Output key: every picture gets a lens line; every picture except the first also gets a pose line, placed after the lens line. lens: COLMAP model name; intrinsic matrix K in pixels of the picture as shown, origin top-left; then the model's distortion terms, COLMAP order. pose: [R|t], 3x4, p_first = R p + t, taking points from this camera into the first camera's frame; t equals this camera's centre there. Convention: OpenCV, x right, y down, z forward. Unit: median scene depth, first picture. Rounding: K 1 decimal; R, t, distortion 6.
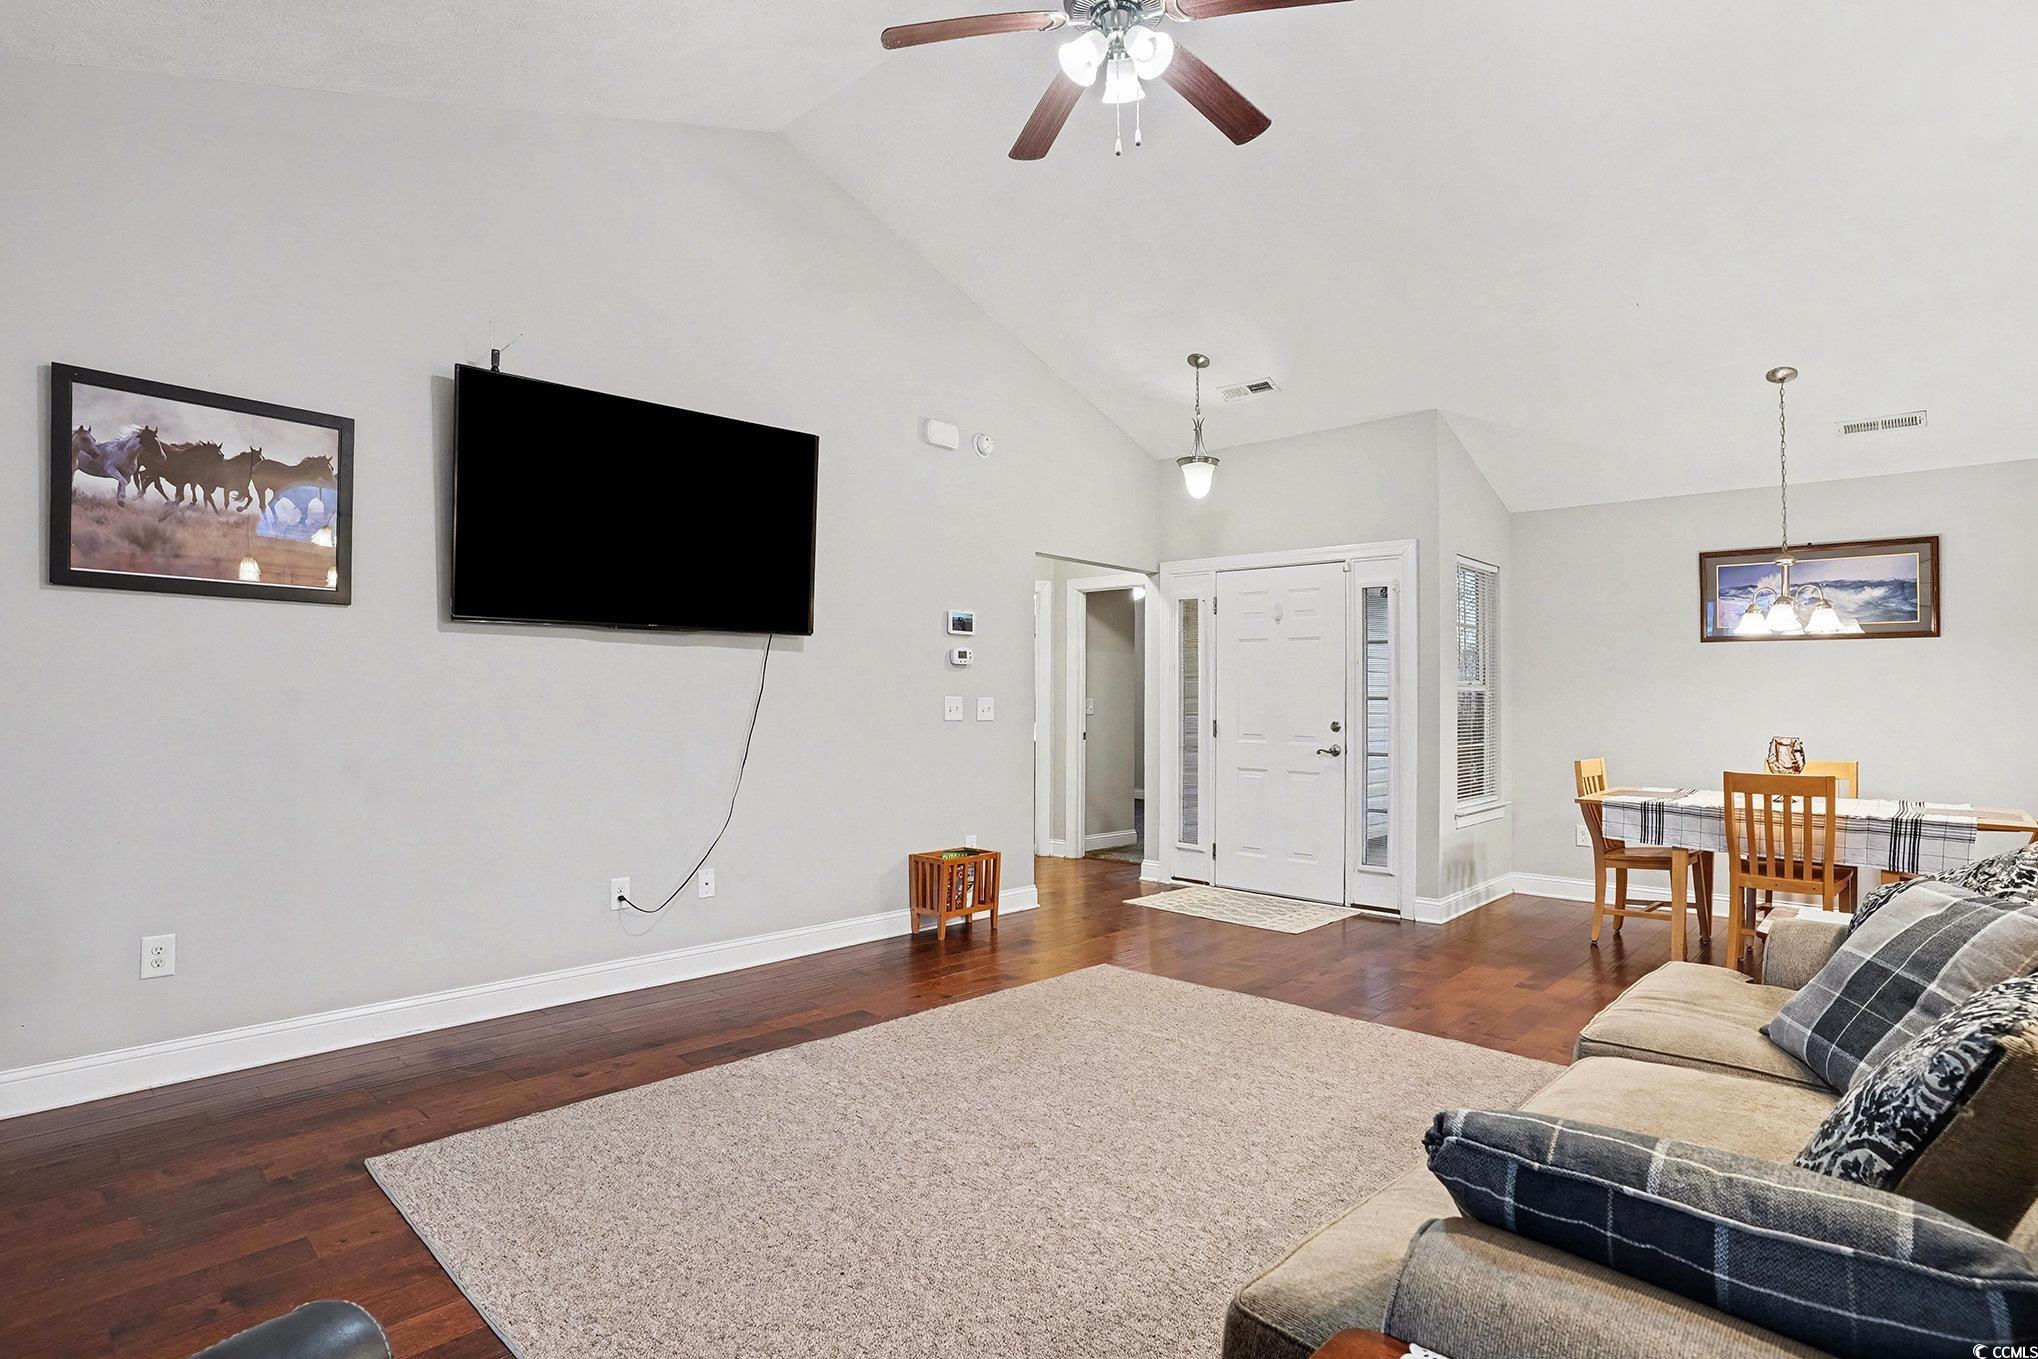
lens RADIAL K [[1021.1, 0, 1029.2], [0, 1021.1, 686.0], [0, 0, 1]] dist [-0.035815, 0.011880]
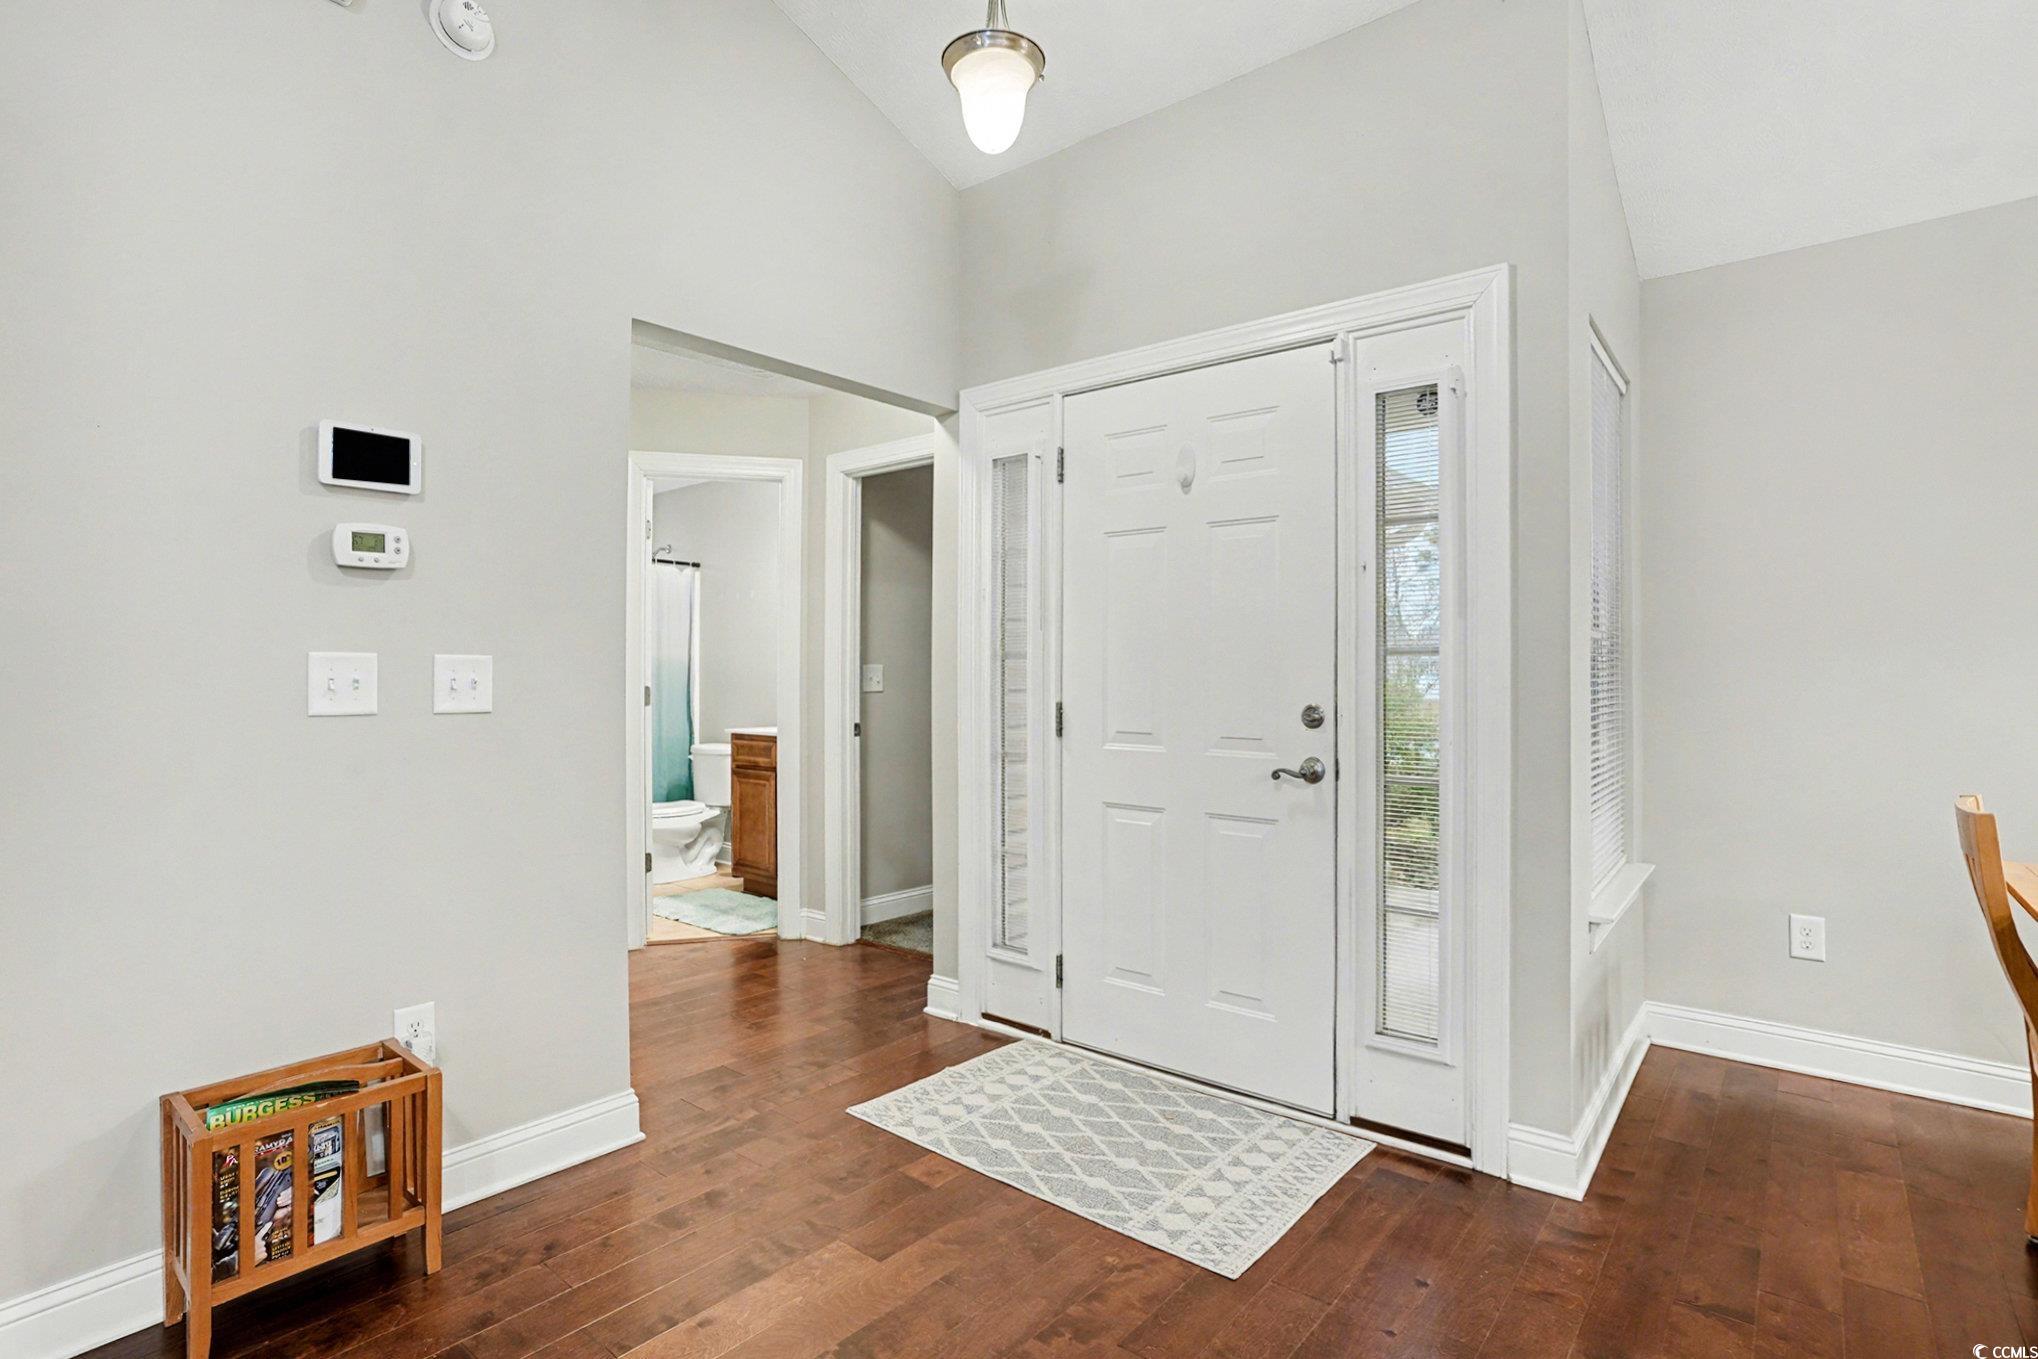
lens RADIAL K [[1021.1, 0, 1046.4], [0, 1021.1, 674.9], [0, 0, 1]] dist [-0.035815, 0.011880]
pose [[0.996497, -0.007853, 0.083265, 0.155805], [0.006152, 0.999768, 0.020663, 0.012497], [-0.083408, -0.020078, 0.996313, 0.595501]]
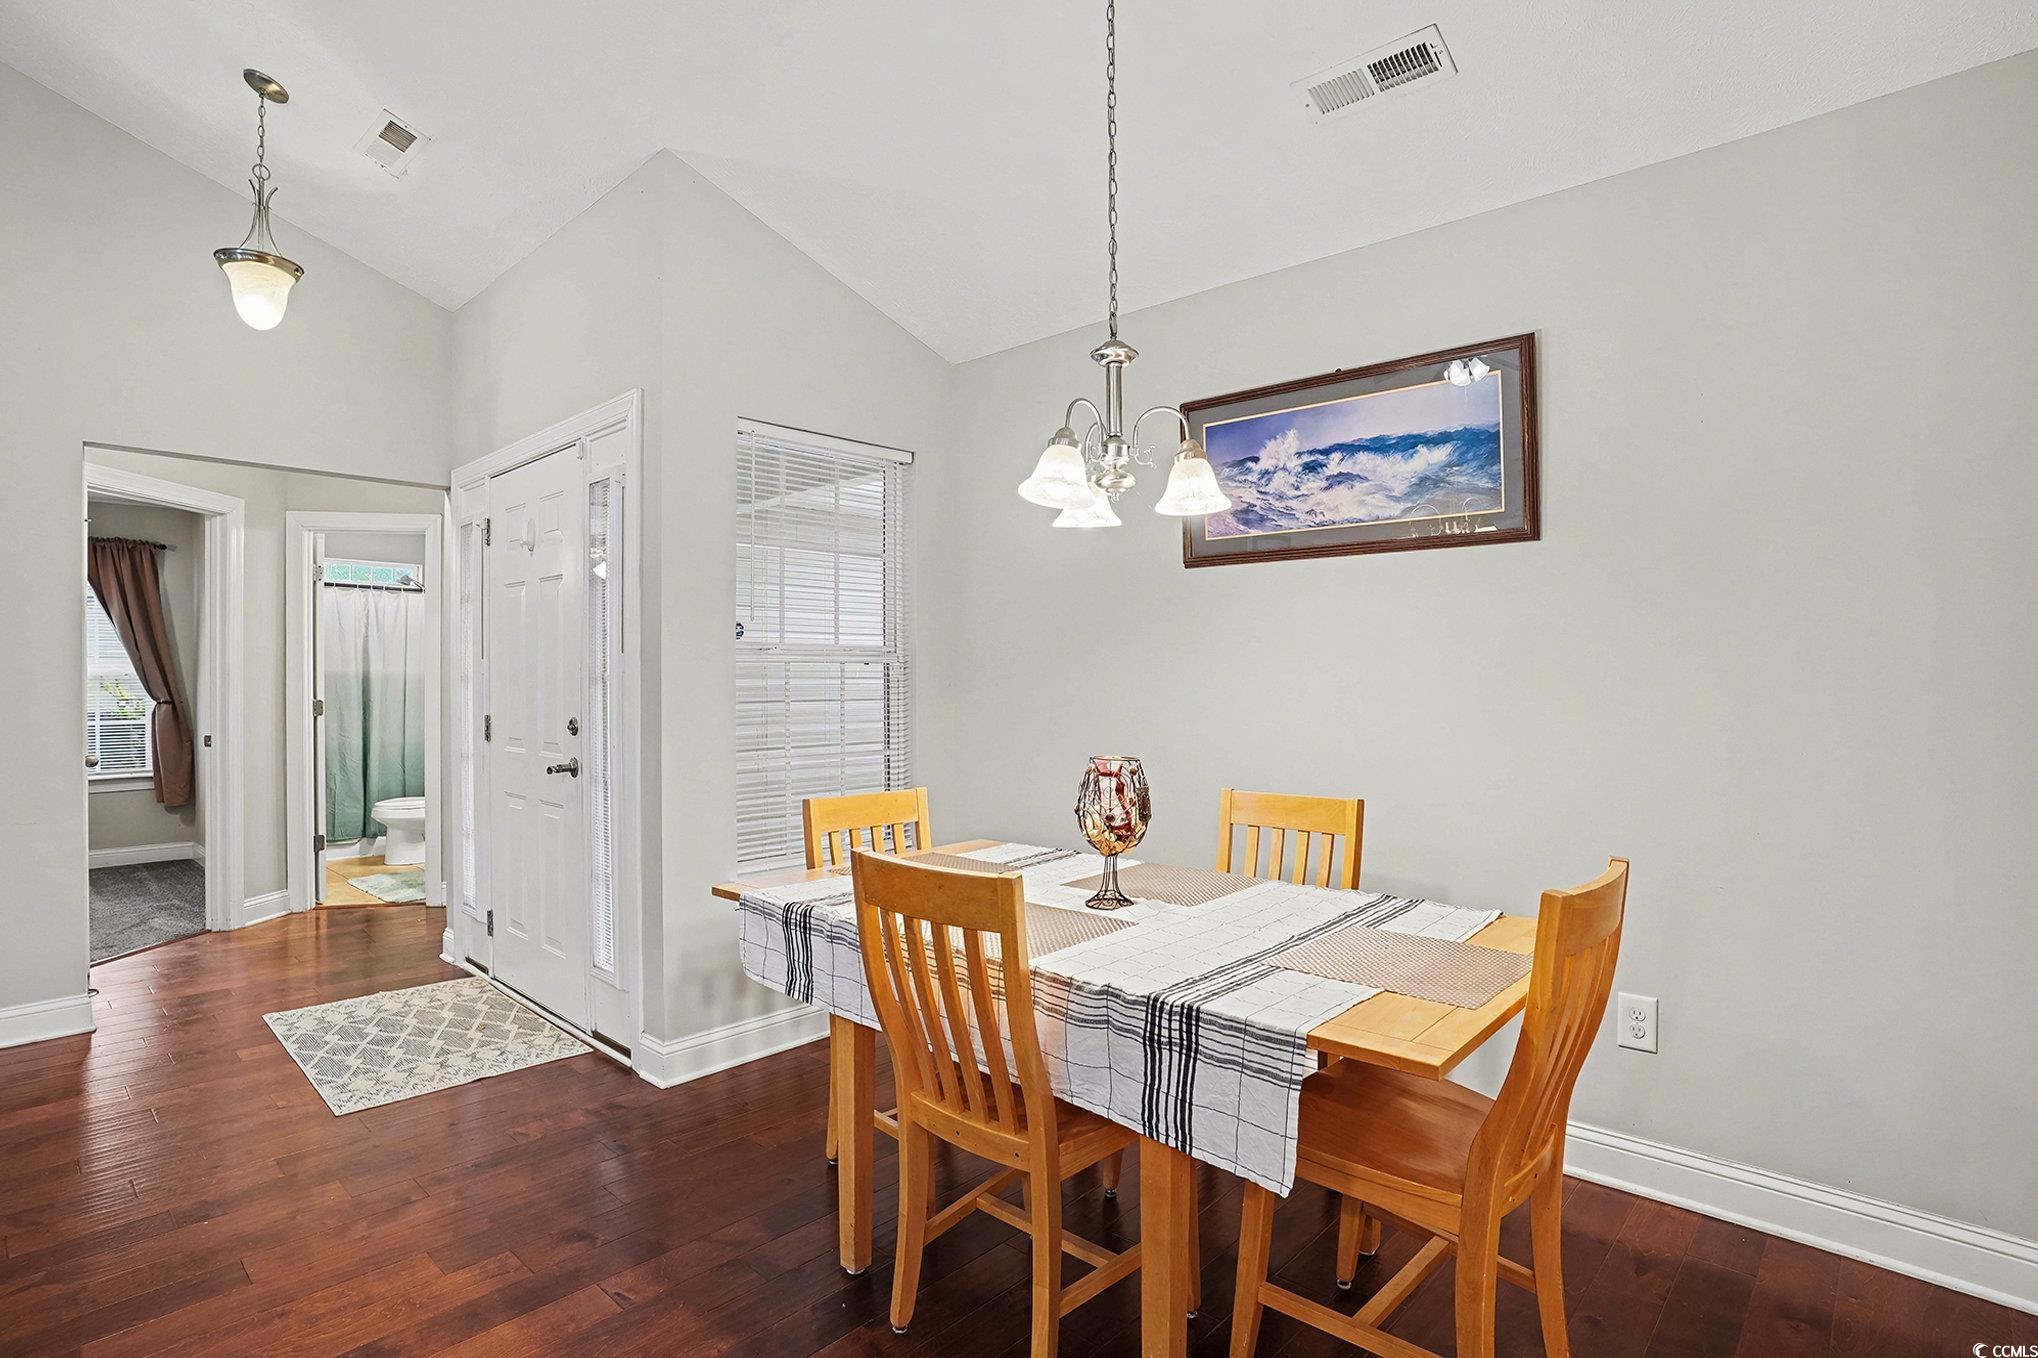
lens RADIAL K [[1021.1, 0, 1014.2], [0, 1021.1, 675.9], [0, 0, 1]] dist [-0.035815, 0.011880]
pose [[0.999866, -0.012864, -0.010159, 0.580485], [0.013034, 0.999773, 0.016841, 0.004964], [0.009940, -0.016971, 0.999807, 0.443700]]
